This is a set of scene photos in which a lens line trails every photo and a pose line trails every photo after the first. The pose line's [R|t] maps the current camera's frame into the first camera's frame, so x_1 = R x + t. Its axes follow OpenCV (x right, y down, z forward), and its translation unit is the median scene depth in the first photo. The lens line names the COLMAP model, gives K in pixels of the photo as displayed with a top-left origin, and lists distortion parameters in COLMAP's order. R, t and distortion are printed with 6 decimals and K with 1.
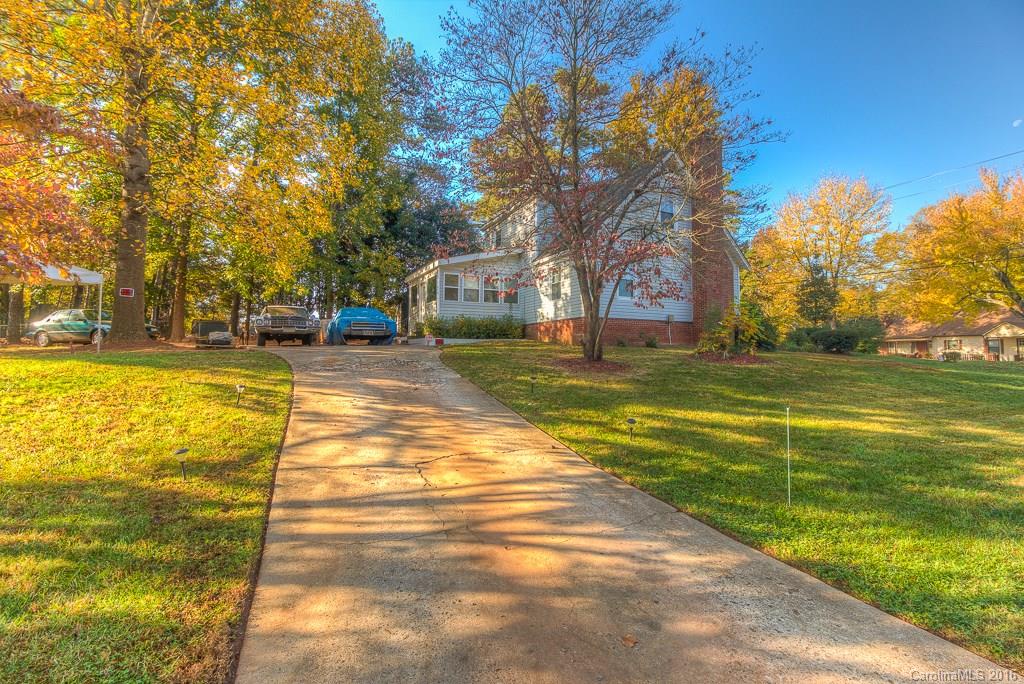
lens RADIAL K [[465.2, 0, 510.2], [0, 465.2, 330.3], [0, 0, 1]] dist [0.012653, -0.009417]
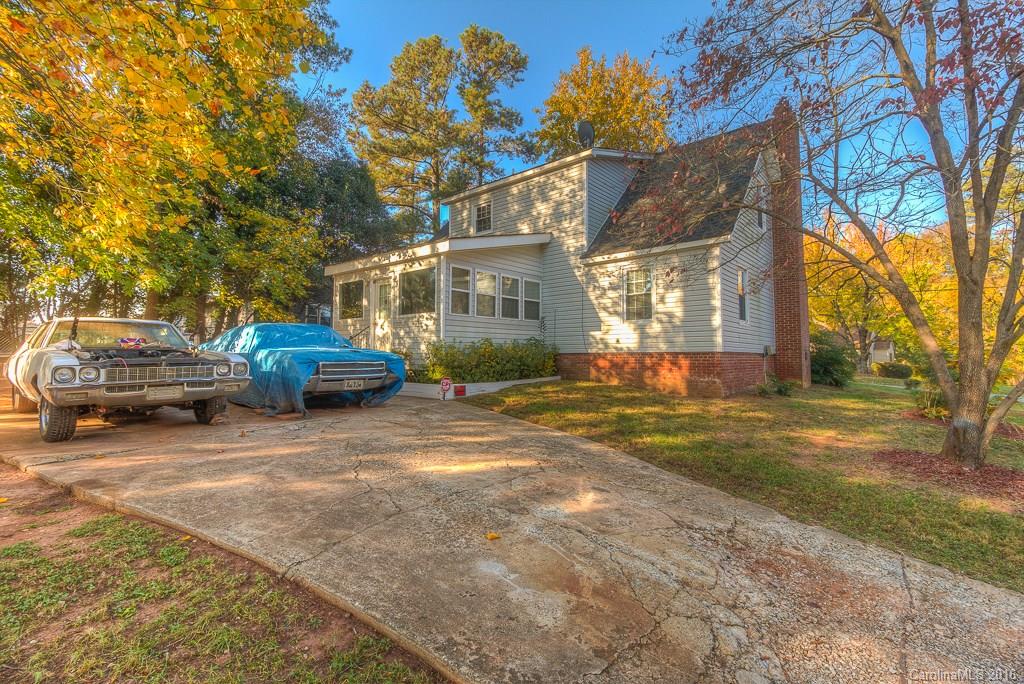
lens RADIAL K [[465.2, 0, 510.2], [0, 465.2, 330.3], [0, 0, 1]] dist [0.012653, -0.009417]
pose [[0.912041, 0.021797, 0.409519, -0.310886], [-0.021731, 0.999752, -0.004817, -0.043373], [-0.409522, -0.004506, 0.912289, 0.460834]]
